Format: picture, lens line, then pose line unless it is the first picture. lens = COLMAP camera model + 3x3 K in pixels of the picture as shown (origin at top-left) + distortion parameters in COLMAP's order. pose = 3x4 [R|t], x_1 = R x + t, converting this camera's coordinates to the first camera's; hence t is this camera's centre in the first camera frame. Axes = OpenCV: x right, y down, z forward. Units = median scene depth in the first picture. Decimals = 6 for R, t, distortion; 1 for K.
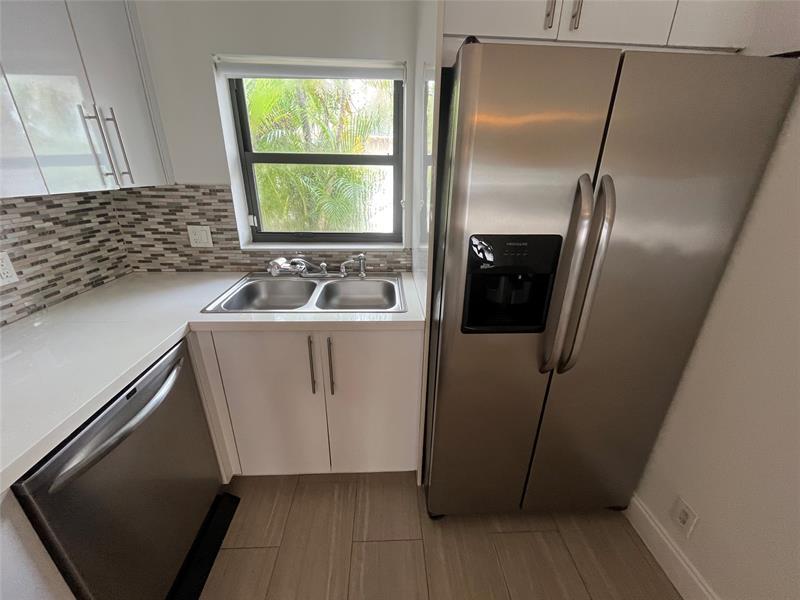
lens RADIAL K [[326.6, 0, 397.4], [0, 326.6, 302.6], [0, 0, 1]] dist [-0.005122, 0.000085]
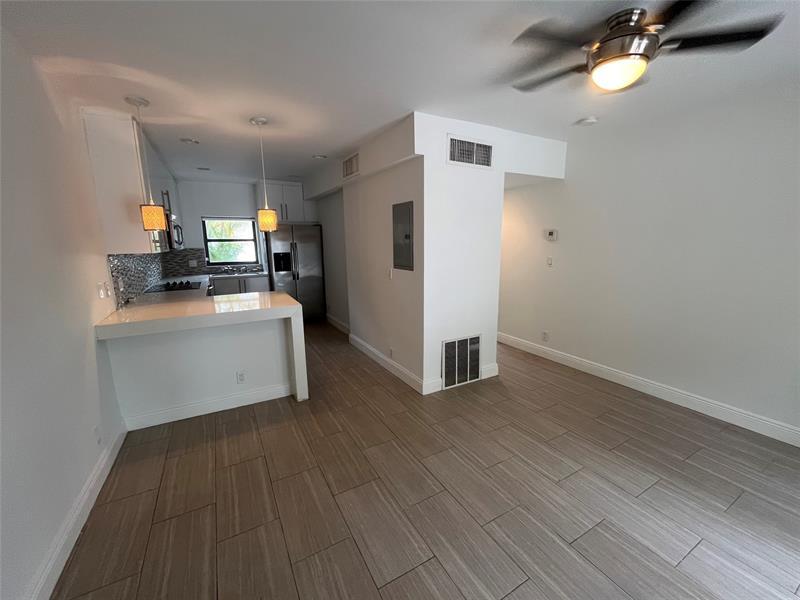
lens RADIAL K [[326.6, 0, 400.6], [0, 326.6, 299.7], [0, 0, 1]] dist [-0.005122, 0.000085]
pose [[0.890018, -0.103621, 0.443995, -0.247485], [0.193803, 0.967454, -0.162703, 1.156420], [-0.412685, 0.230856, 0.881134, -2.835683]]
